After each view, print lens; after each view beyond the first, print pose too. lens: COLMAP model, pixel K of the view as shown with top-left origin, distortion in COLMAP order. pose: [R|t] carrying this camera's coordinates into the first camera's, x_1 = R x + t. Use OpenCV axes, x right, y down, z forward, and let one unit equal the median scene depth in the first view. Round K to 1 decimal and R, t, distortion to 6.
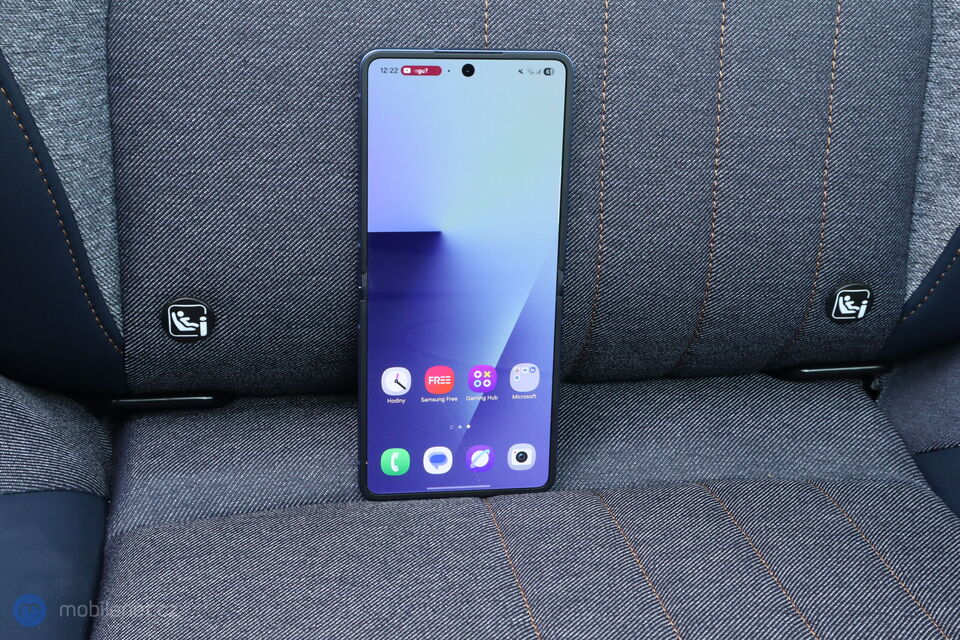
lens RADIAL K [[1420.2, 0, 479.8], [0, 1420.2, 320.1], [0, 0, 1]] dist [-0.007519, 0.000000]
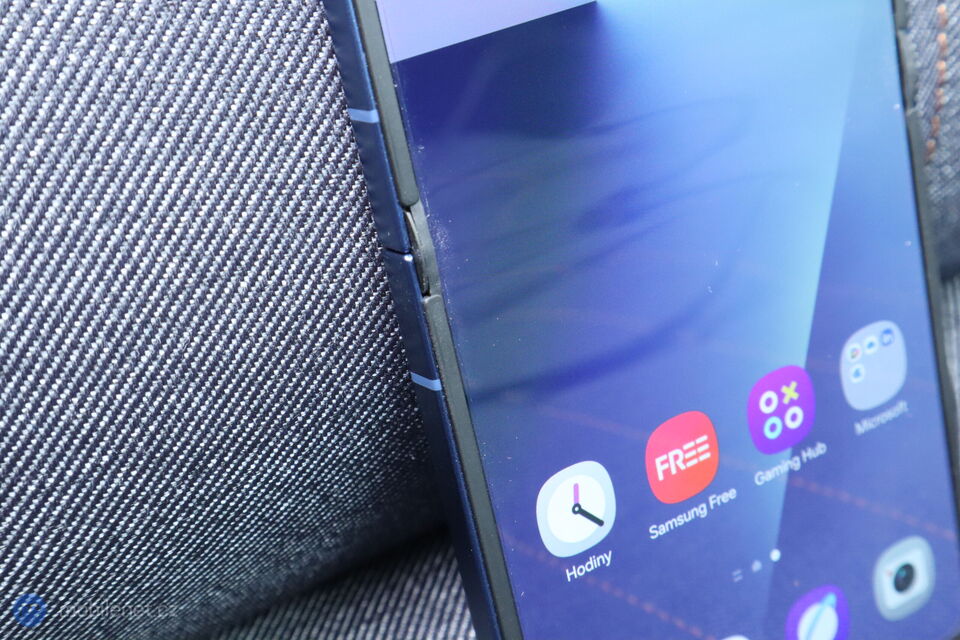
lens RADIAL K [[1539.5, 0, 479.9], [0, 1539.5, 318.5], [0, 0, 1]] dist [0.007747, 0.000000]
pose [[0.901340, -0.329661, 0.280908, -0.160269], [0.330081, 0.942768, 0.047271, -0.020779], [-0.280414, 0.050115, 0.958570, 0.664660]]
